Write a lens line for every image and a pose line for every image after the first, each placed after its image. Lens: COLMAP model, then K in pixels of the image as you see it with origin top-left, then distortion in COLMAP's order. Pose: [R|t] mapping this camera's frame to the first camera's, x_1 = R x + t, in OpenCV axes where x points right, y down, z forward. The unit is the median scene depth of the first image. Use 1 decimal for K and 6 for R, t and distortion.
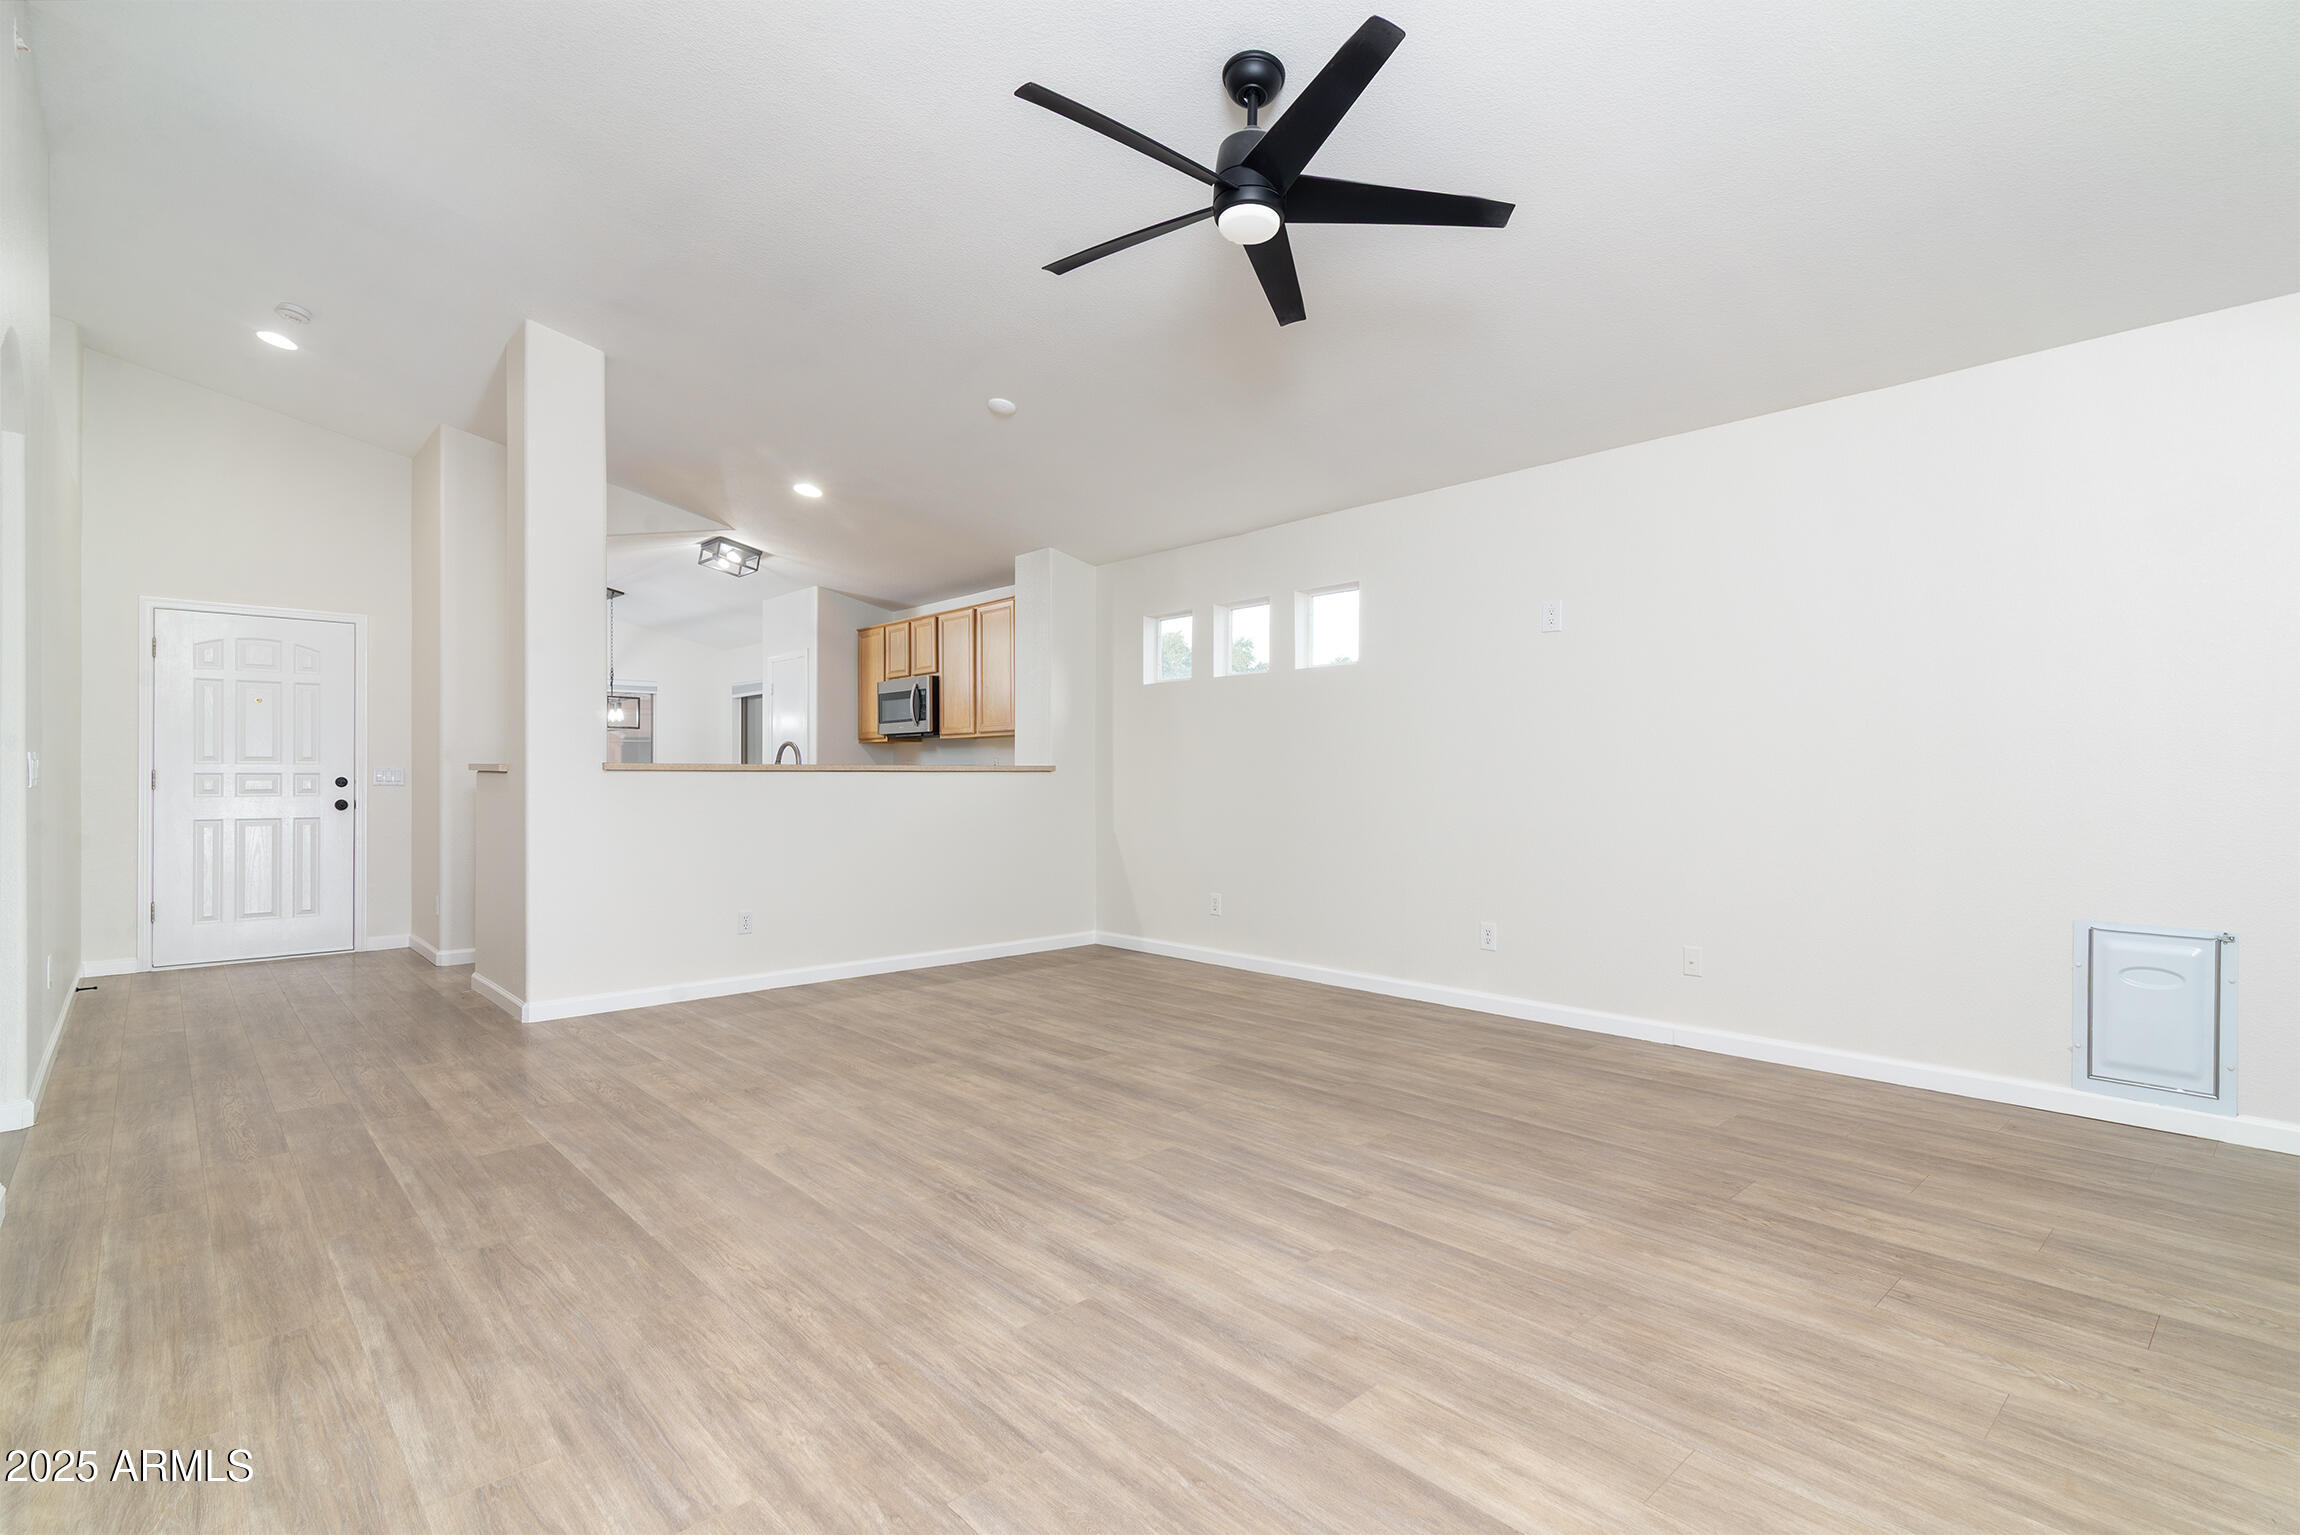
lens RADIAL K [[1083.4, 0, 1159.2], [0, 1083.4, 781.8], [0, 0, 1]] dist [0.002214, 0.000008]
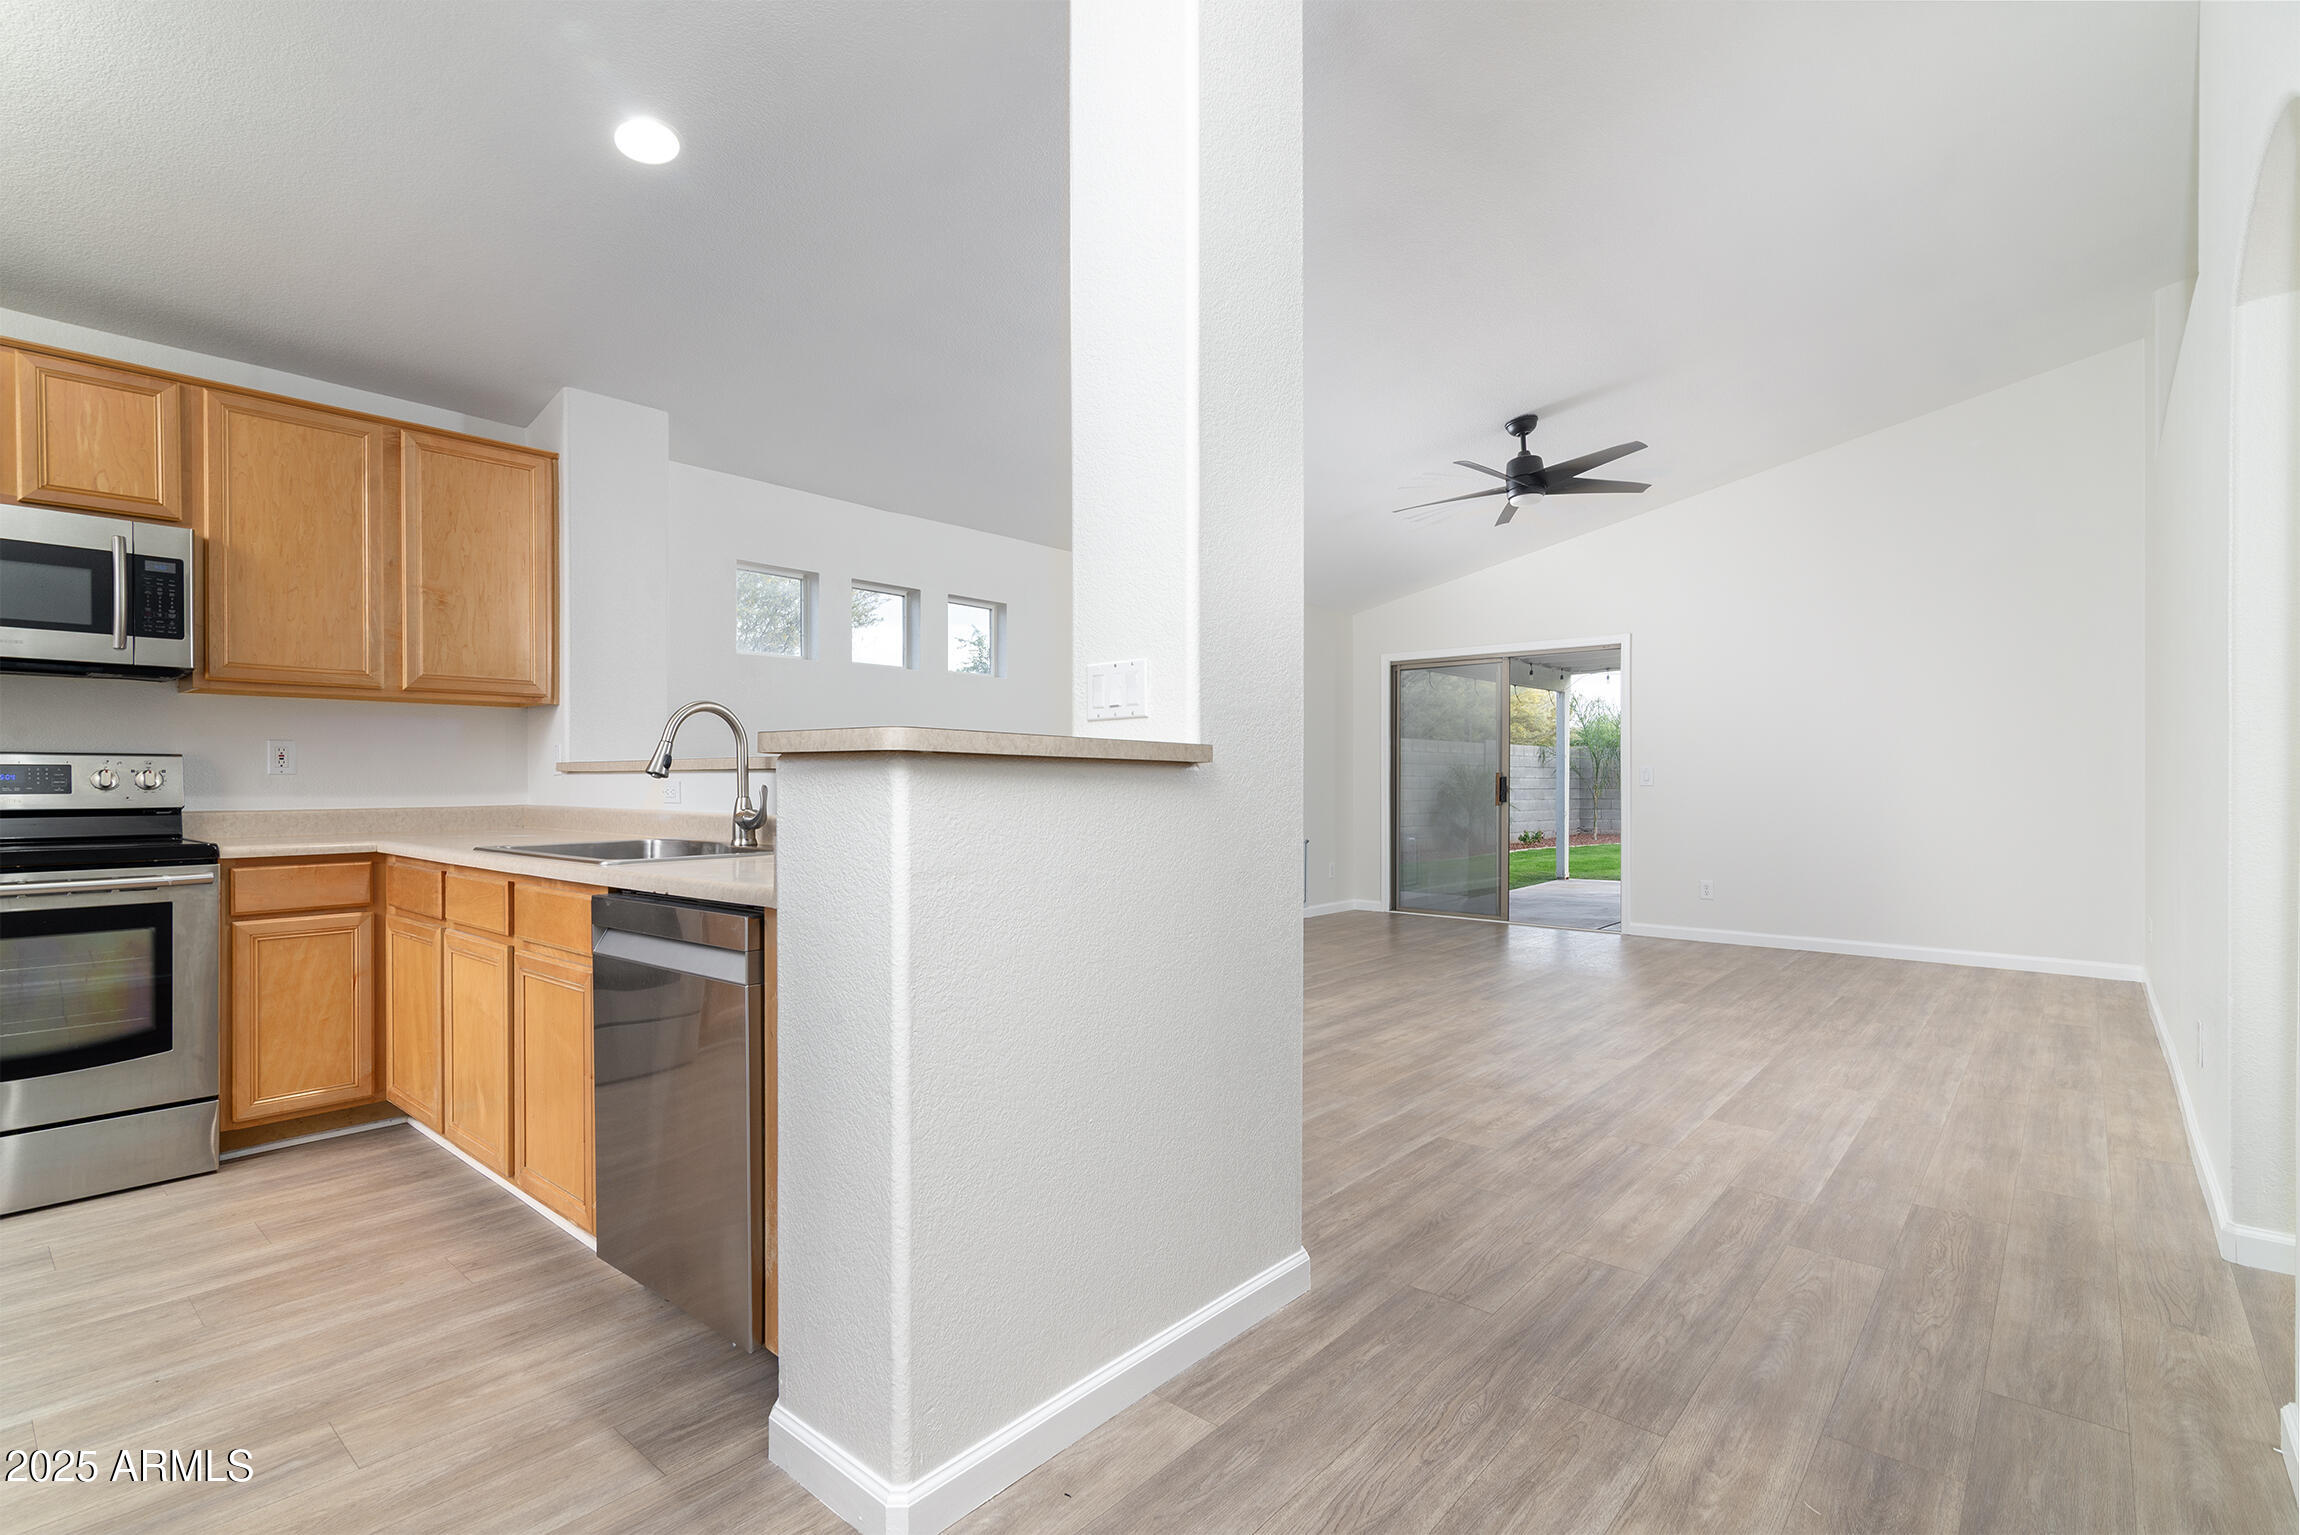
lens RADIAL K [[1072.6, 0, 1142.4], [0, 1072.6, 768.9], [0, 0, 1]] dist [0.007102, 0.000177]
pose [[-0.106174, 0.012513, 0.994269, -1.481666], [0.004091, 0.999918, -0.012147, -0.003043], [-0.994339, 0.002778, -0.106216, 1.578355]]
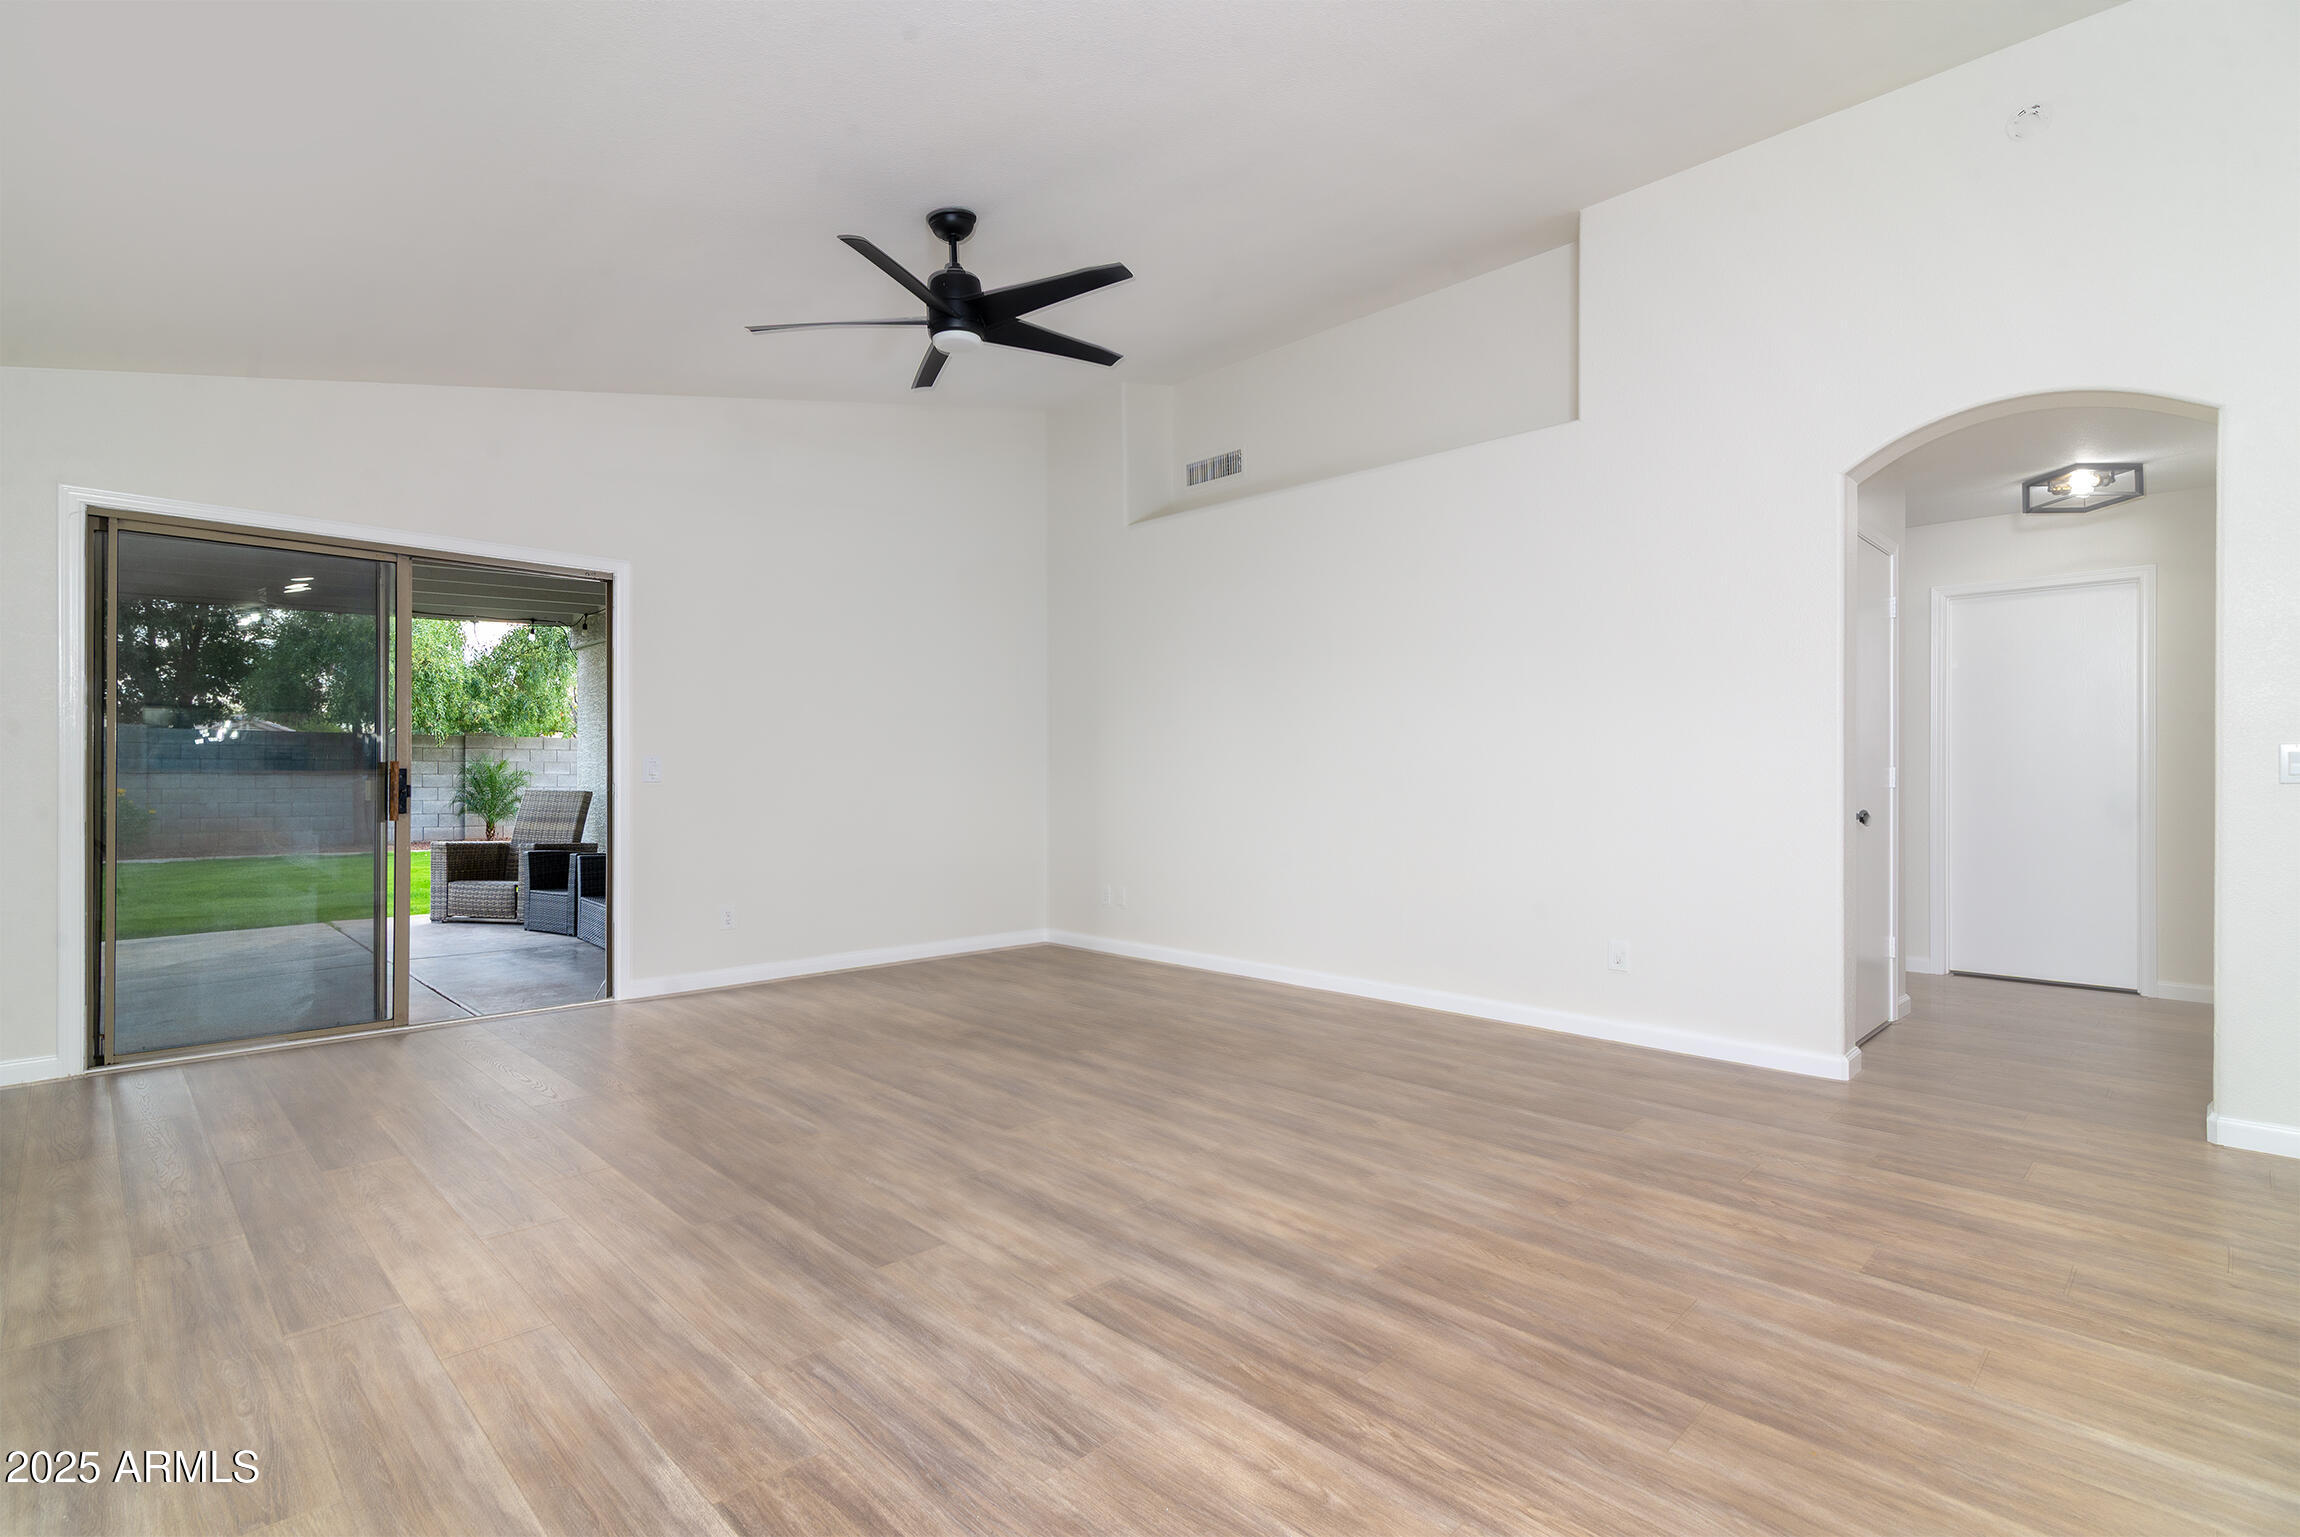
lens RADIAL K [[1072.6, 0, 1142.4], [0, 1072.6, 769.9], [0, 0, 1]] dist [0.007102, 0.000177]
pose [[-0.999561, 0.001034, -0.029605, -0.080317], [0.001122, 0.999995, -0.002971, -0.005637], [0.029602, -0.003003, -0.999557, 1.890043]]
